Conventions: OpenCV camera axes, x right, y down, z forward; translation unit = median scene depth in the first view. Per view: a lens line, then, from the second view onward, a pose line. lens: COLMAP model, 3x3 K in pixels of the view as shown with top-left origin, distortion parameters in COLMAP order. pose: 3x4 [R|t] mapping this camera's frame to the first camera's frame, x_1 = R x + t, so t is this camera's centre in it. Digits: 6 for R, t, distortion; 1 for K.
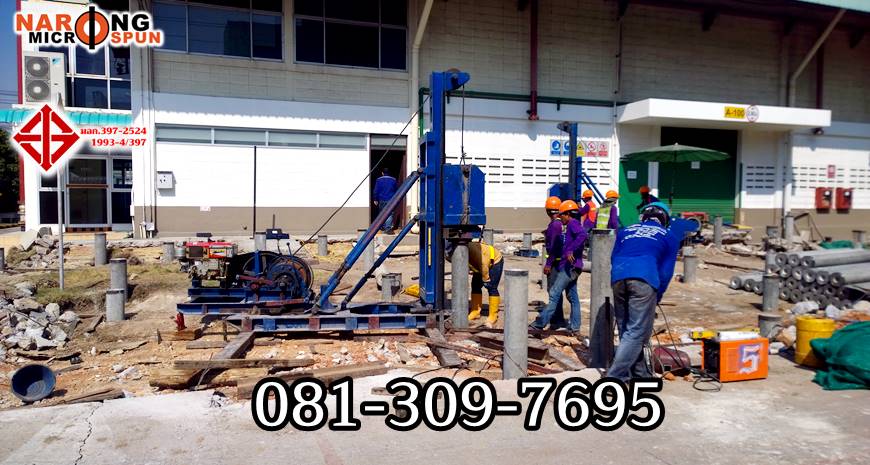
lens RADIAL K [[640.7, 0, 431.8], [0, 640.7, 227.0], [0, 0, 1]] dist [0.071133, -0.080705]
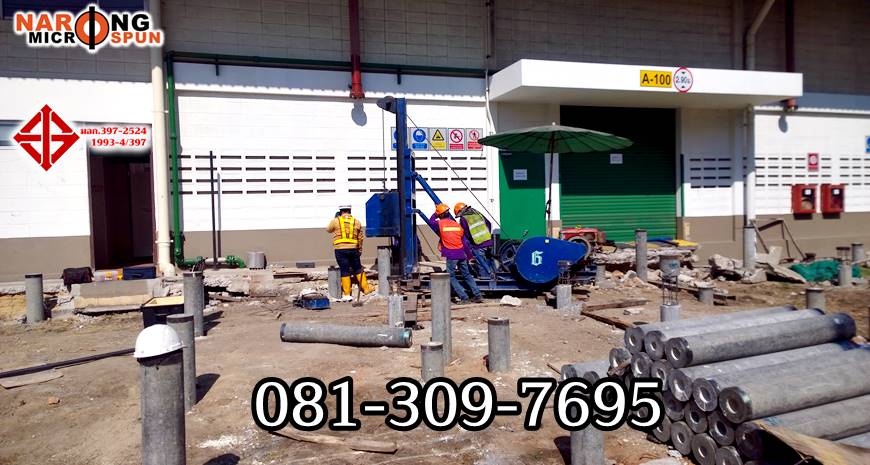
lens RADIAL K [[640.7, 0, 428.9], [0, 640.7, 232.1], [0, 0, 1]] dist [0.071133, -0.080705]
pose [[0.999269, -0.030992, -0.022378, 0.258657], [0.030786, 0.999481, -0.009503, -0.017215], [0.022661, 0.008807, 0.999704, 0.342482]]
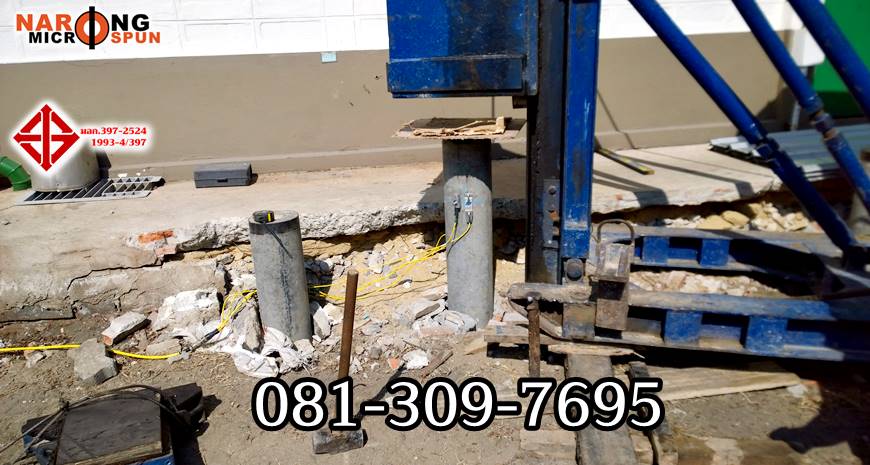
lens RADIAL K [[640.7, 0, 428.5], [0, 640.7, 218.5], [0, 0, 1]] dist [0.071133, -0.080705]
pose [[0.985739, -0.000996, -0.168278, 0.215458], [0.041921, 0.969911, 0.239822, -0.028562], [0.162976, -0.243456, 0.956121, 0.835866]]
